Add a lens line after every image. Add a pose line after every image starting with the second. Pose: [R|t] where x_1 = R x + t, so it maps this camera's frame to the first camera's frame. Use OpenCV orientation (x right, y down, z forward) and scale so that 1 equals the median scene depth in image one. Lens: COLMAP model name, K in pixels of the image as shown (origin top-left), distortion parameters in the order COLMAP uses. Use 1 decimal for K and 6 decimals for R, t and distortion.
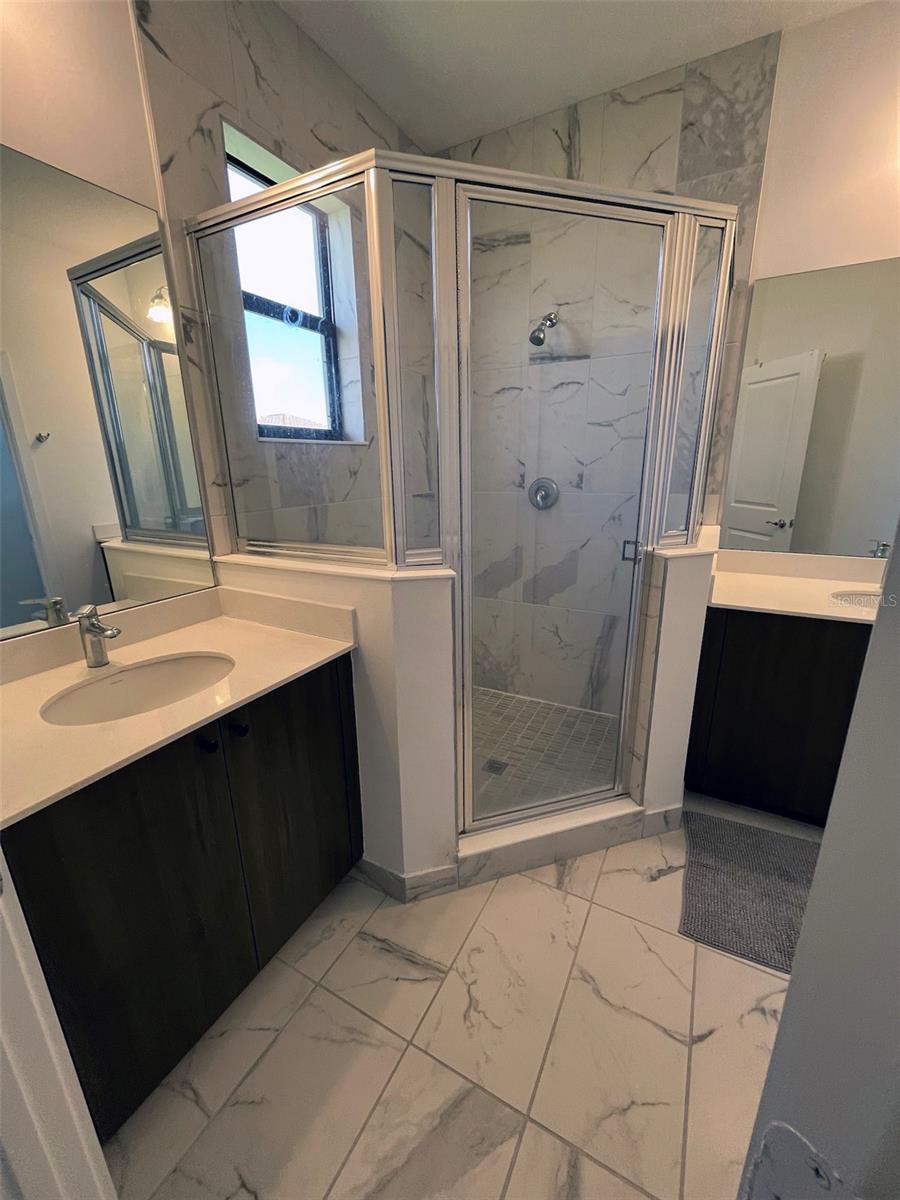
lens RADIAL K [[482.2, 0, 449.5], [0, 482.2, 602.0], [0, 0, 1]] dist [-0.002913, 0.000042]
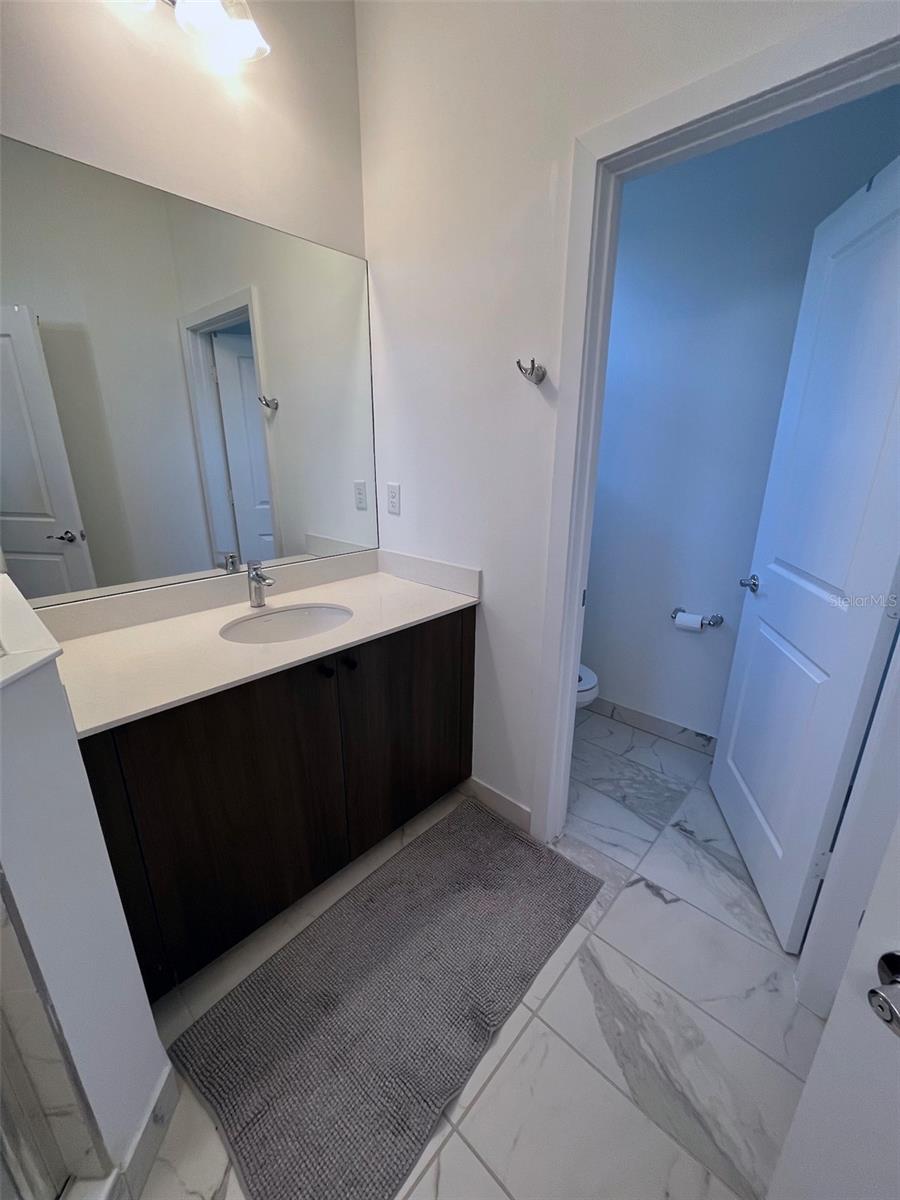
lens RADIAL K [[482.2, 0, 450.1], [0, 482.2, 604.1], [0, 0, 1]] dist [-0.002913, 0.000042]
pose [[0.250047, -0.277509, 0.927613, 0.166131], [0.259234, 0.942257, 0.212012, -0.113064], [-0.932885, 0.187456, 0.307548, 0.363973]]
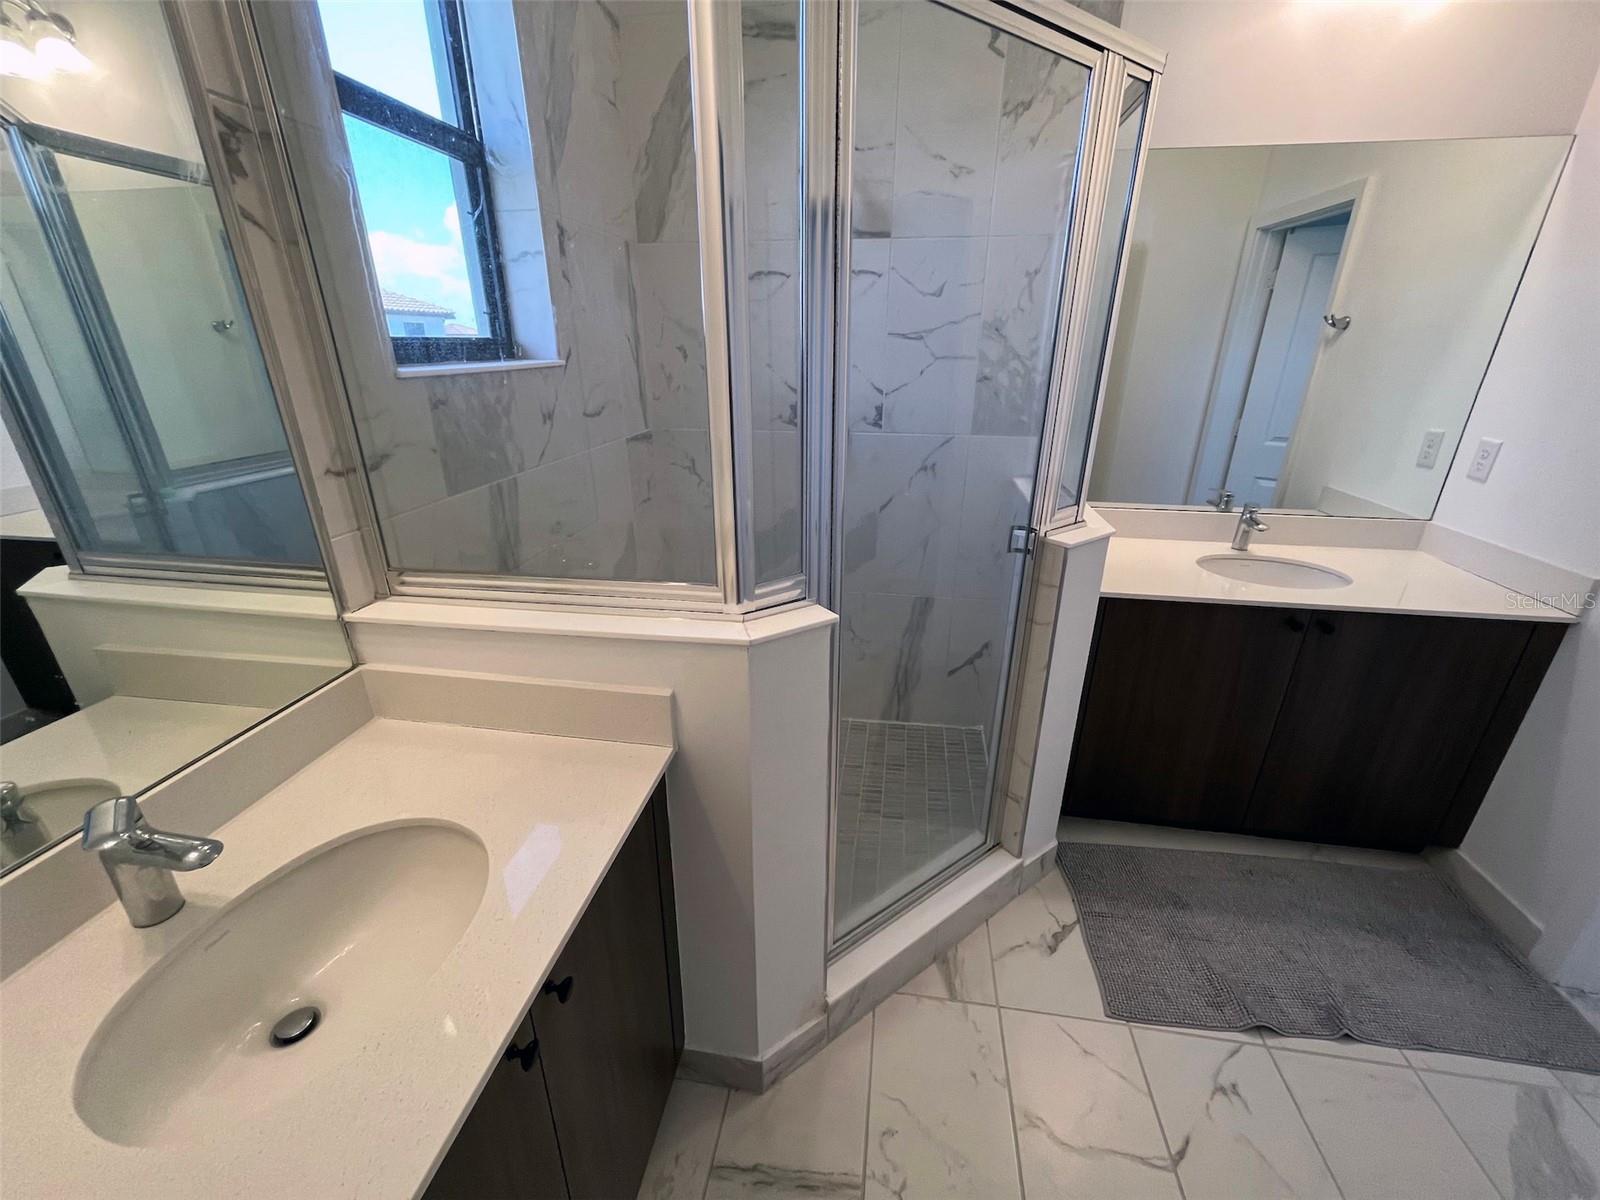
lens RADIAL K [[642.9, 0, 802.2], [0, 642.9, 599.0], [0, 0, 1]] dist [-0.002913, 0.000042]
pose [[0.941692, -0.107980, 0.318679, -0.187870], [0.076009, 0.990893, 0.111146, -0.113888], [-0.327778, -0.080443, 0.941324, 0.147517]]
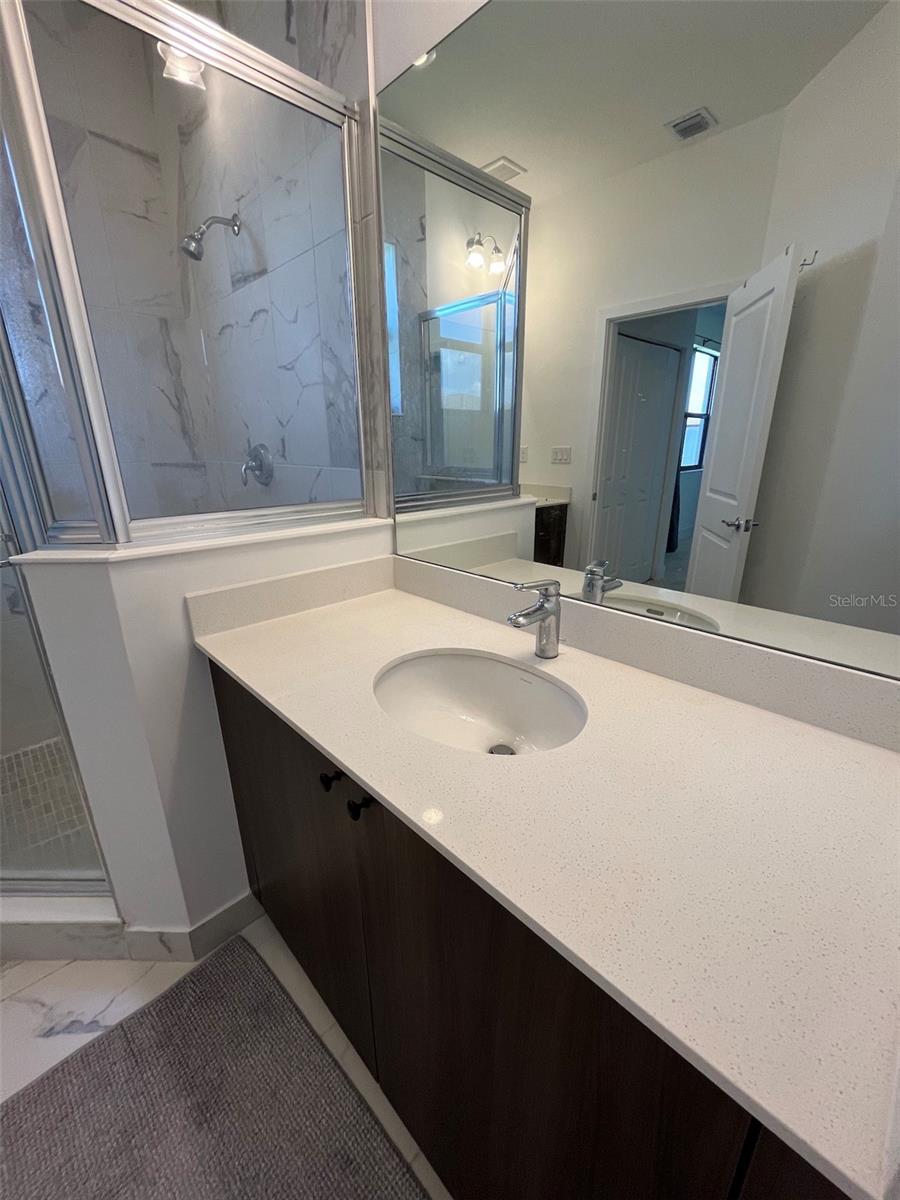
lens RADIAL K [[482.2, 0, 449.9], [0, 482.2, 601.7], [0, 0, 1]] dist [-0.002913, 0.000042]
pose [[0.952954, 0.105196, -0.284277, 0.859822], [-0.093890, 0.994163, 0.053150, -0.093641], [0.288208, -0.023959, 0.957268, 0.416882]]
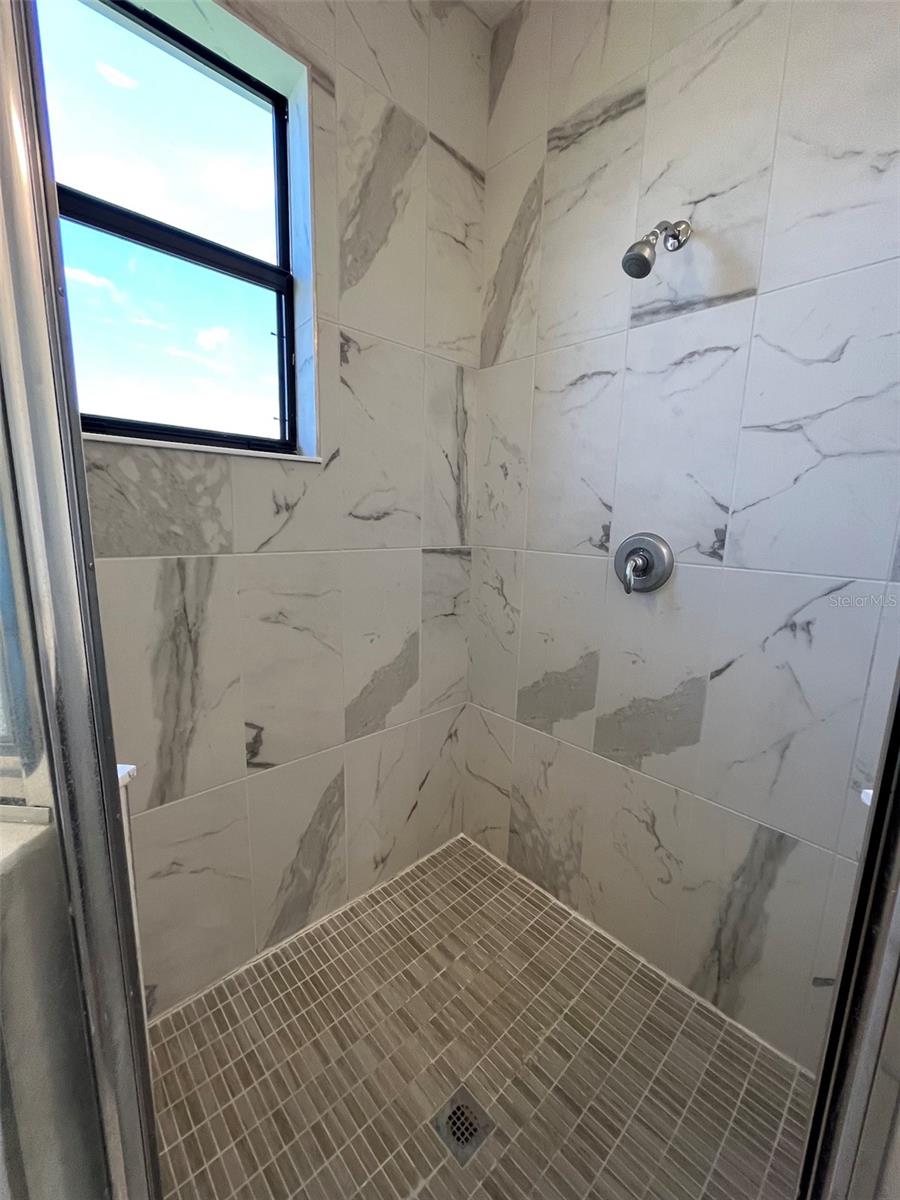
lens RADIAL K [[482.2, 0, 450.1], [0, 482.2, 602.1], [0, 0, 1]] dist [-0.002913, 0.000042]
pose [[0.948000, 0.097113, -0.303093, 0.190734], [-0.128113, 0.988188, -0.084086, -0.132789], [0.291347, 0.118544, 0.949244, 0.529324]]
